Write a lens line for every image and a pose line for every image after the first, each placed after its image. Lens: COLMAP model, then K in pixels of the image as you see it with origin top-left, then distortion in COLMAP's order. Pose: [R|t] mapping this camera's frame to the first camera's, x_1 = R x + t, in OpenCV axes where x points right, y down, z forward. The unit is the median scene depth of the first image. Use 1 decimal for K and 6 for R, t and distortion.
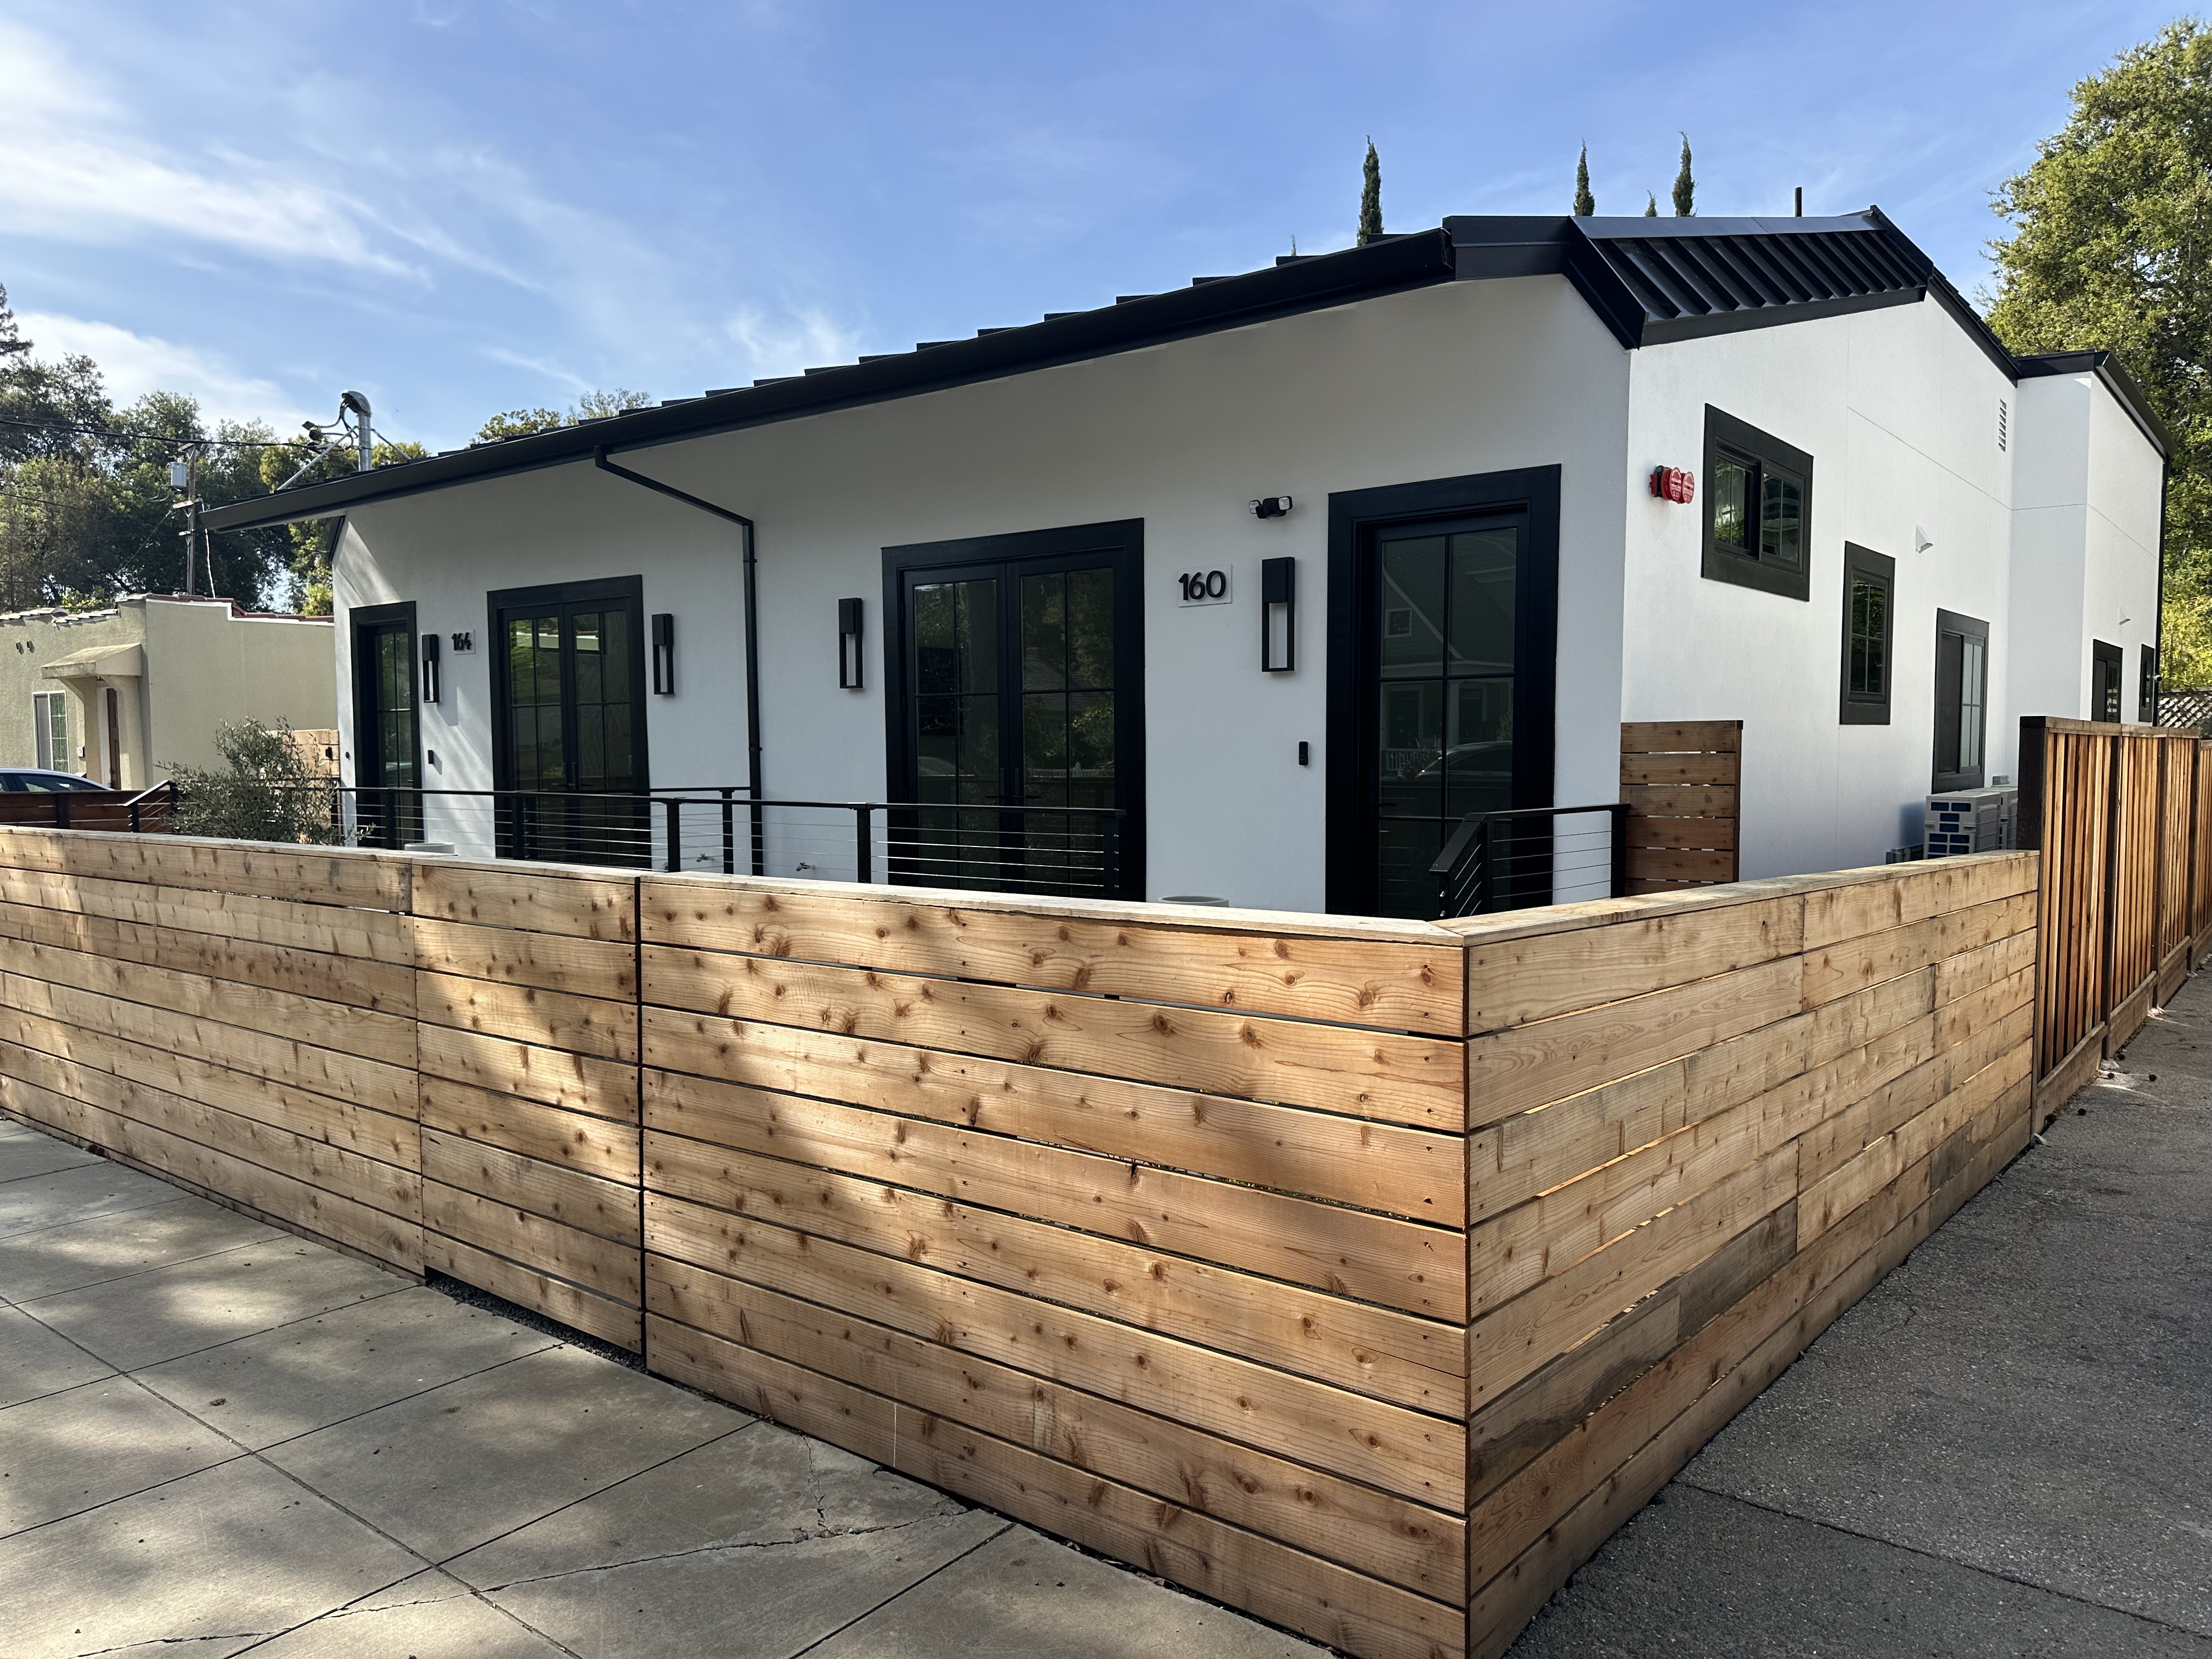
lens RADIAL K [[1546.5, 0, 1106.0], [0, 1546.5, 829.5], [0, 0, 1]] dist [0.400596, -0.415713]
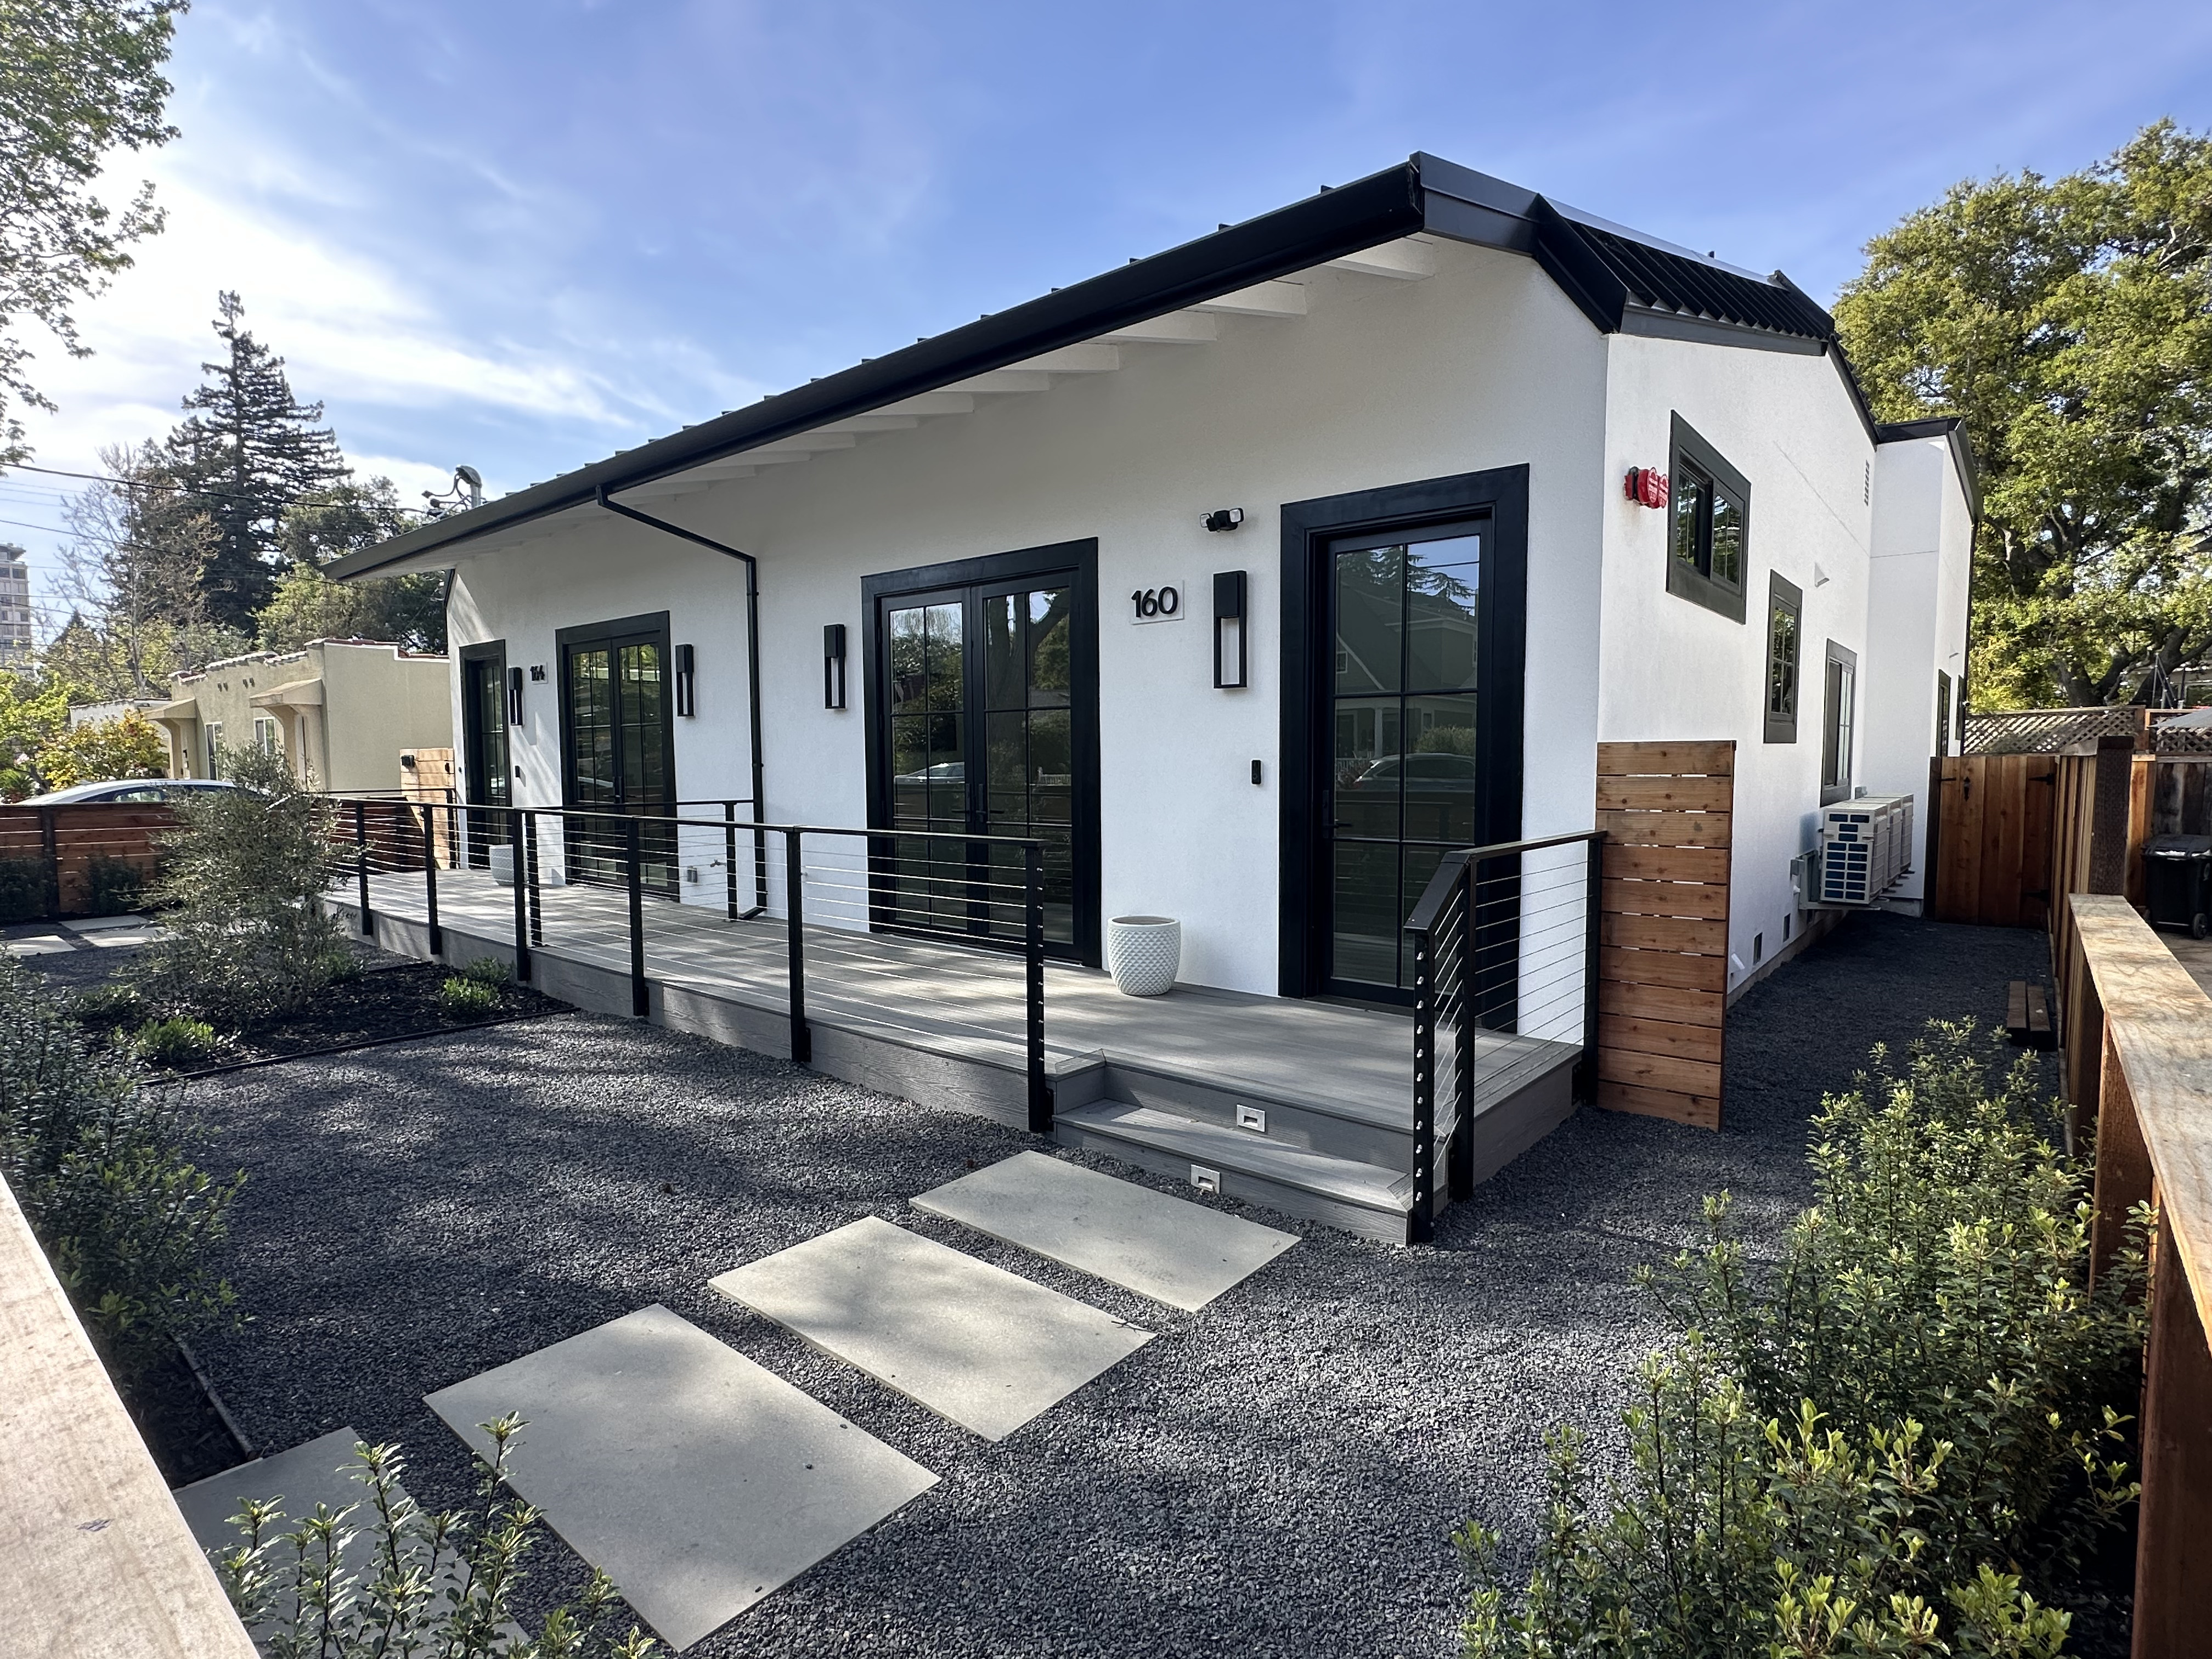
lens RADIAL K [[1098.2, 0, 1106.0], [0, 1098.2, 829.5], [0, 0, 1]] dist [0.125355, 0.000246]
pose [[0.999811, 0.000167, -0.019431, 0.034878], [0.000089, 0.999913, 0.013191, -0.016724], [0.019431, -0.013190, 0.999724, 0.233983]]
